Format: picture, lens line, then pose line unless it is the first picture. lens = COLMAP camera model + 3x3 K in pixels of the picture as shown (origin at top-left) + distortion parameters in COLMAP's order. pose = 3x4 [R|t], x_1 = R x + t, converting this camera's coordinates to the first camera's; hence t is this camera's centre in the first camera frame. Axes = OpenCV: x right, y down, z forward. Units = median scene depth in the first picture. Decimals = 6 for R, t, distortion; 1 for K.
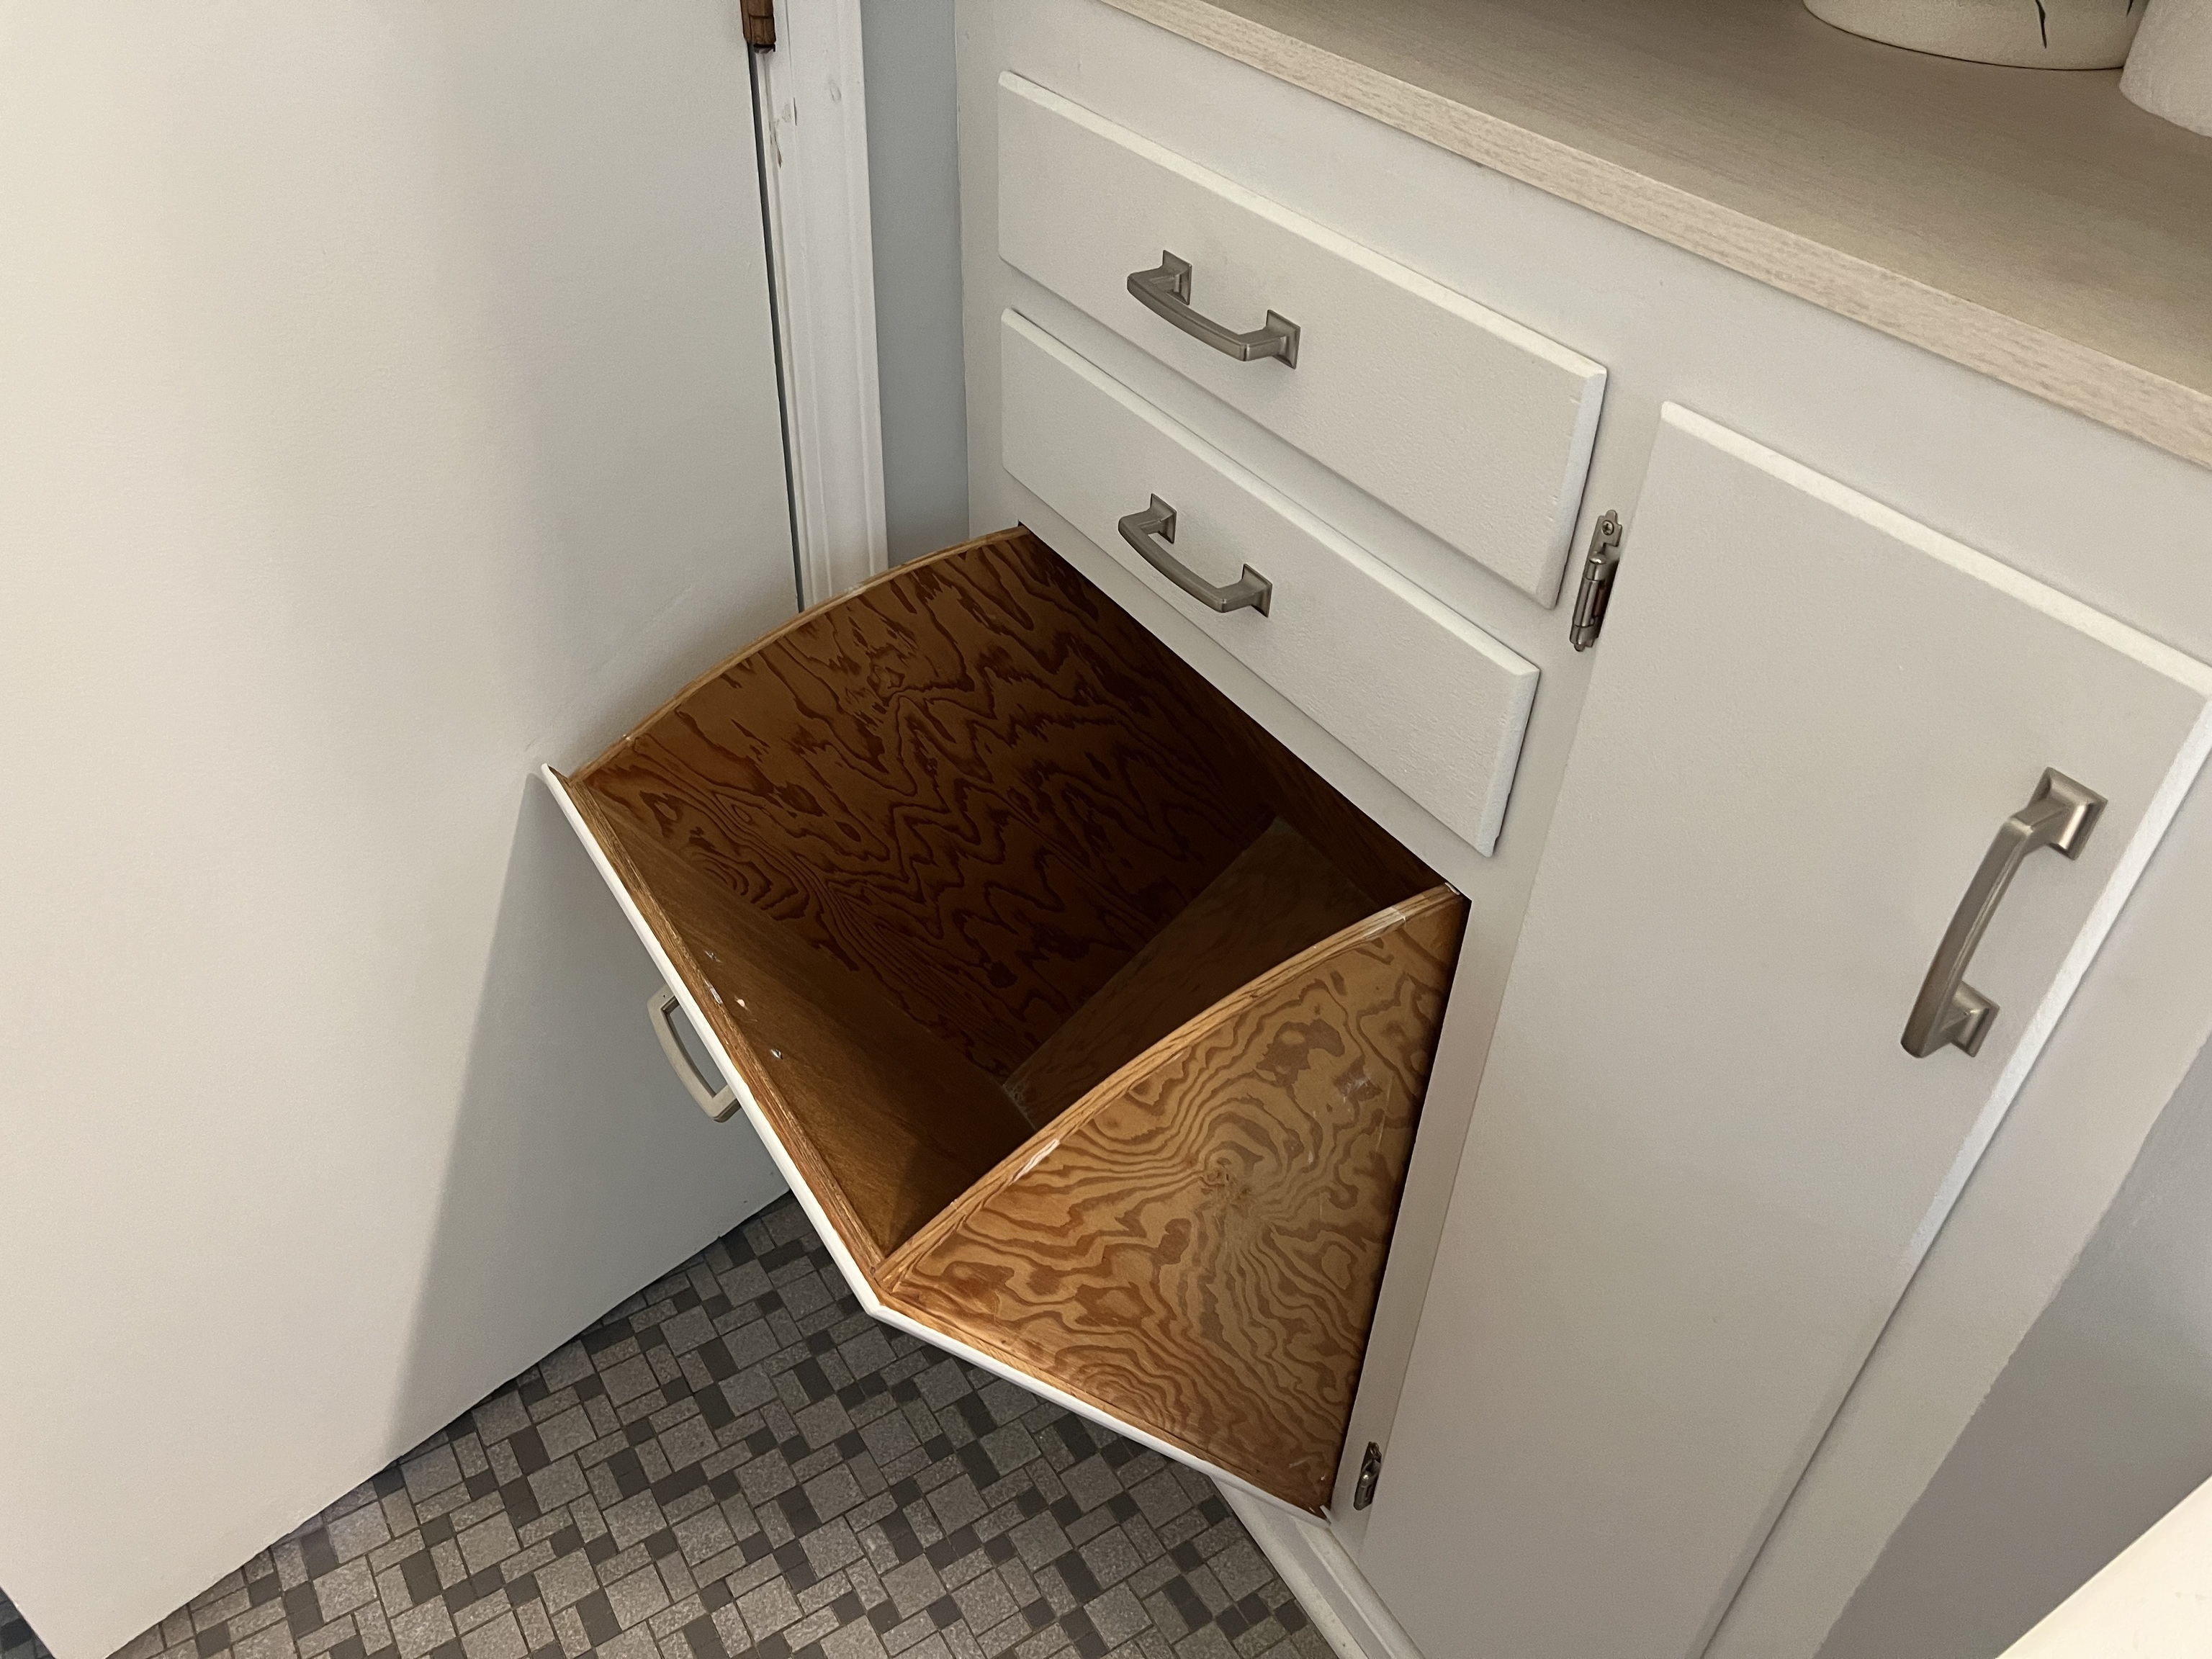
lens RADIAL K [[1673.8, 0, 1104.0], [0, 1673.8, 830.7], [0, 0, 1]] dist [0.006768, -0.003663]
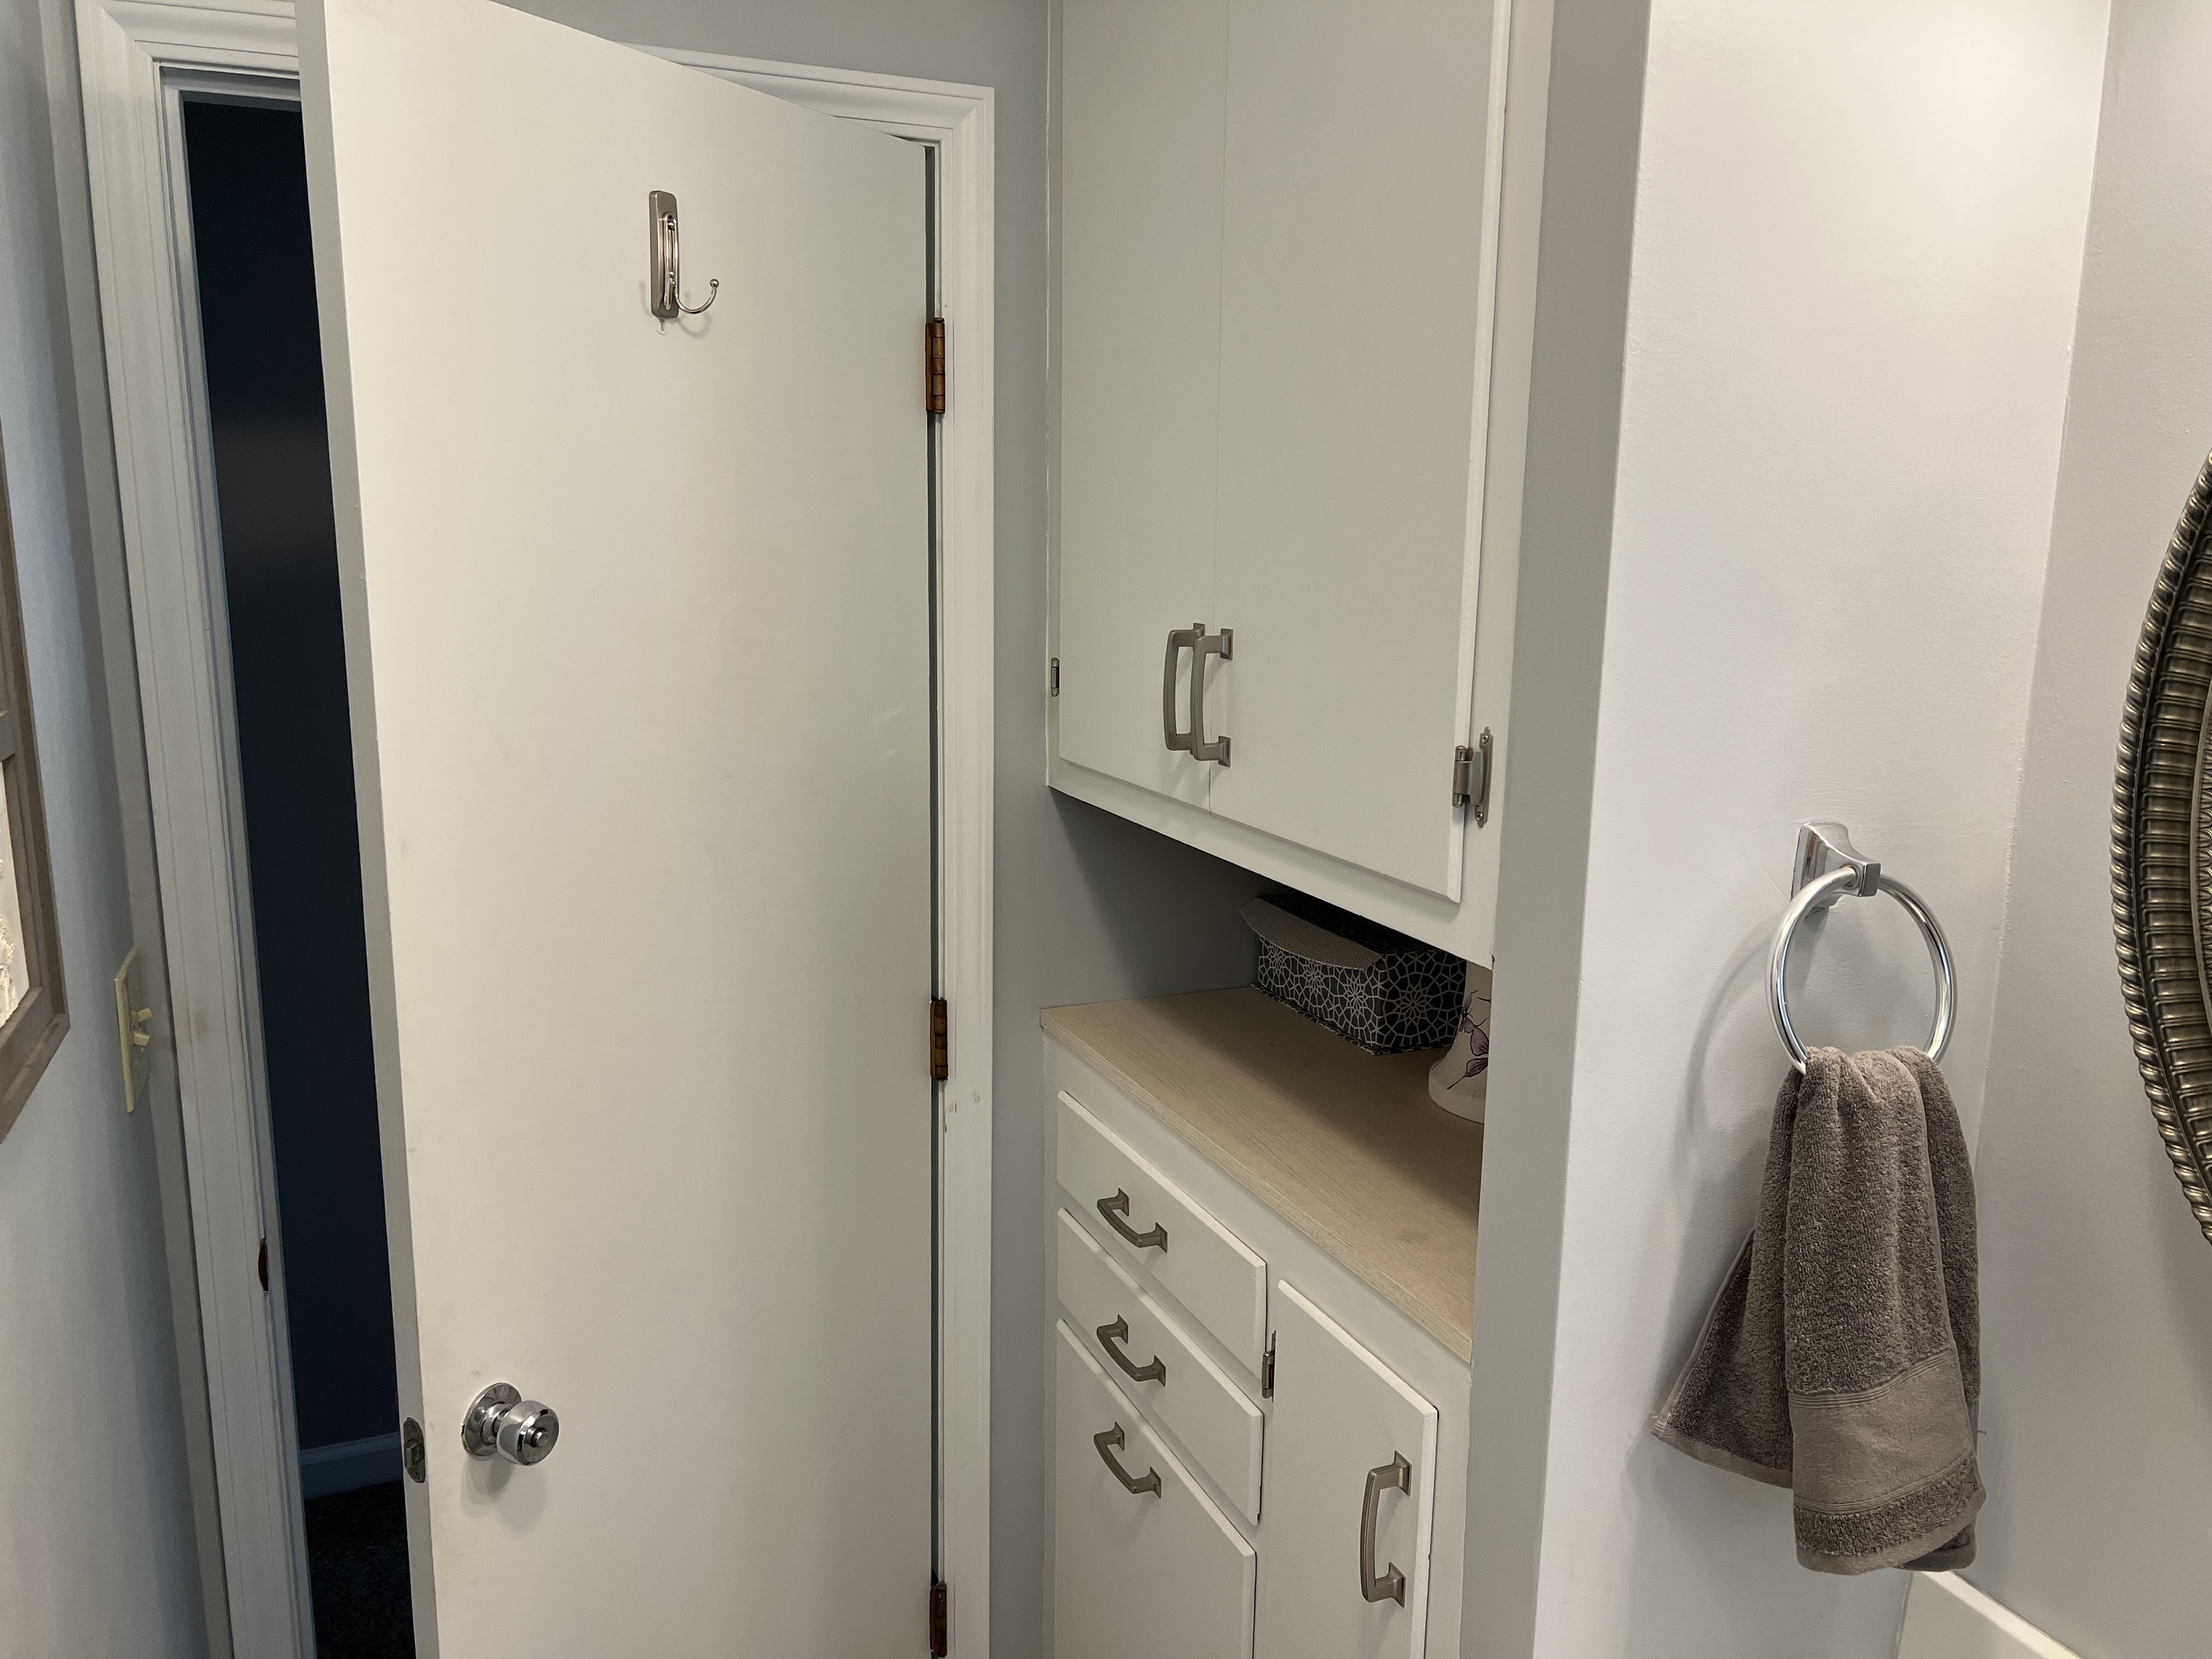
lens RADIAL K [[1673.8, 0, 1105.3], [0, 1673.8, 827.9], [0, 0, 1]] dist [0.006768, -0.003663]
pose [[0.984678, 0.017495, -0.173505, 0.360887], [-0.097520, 0.880077, -0.464708, 0.204247], [0.144568, 0.474508, 0.868299, -0.939293]]
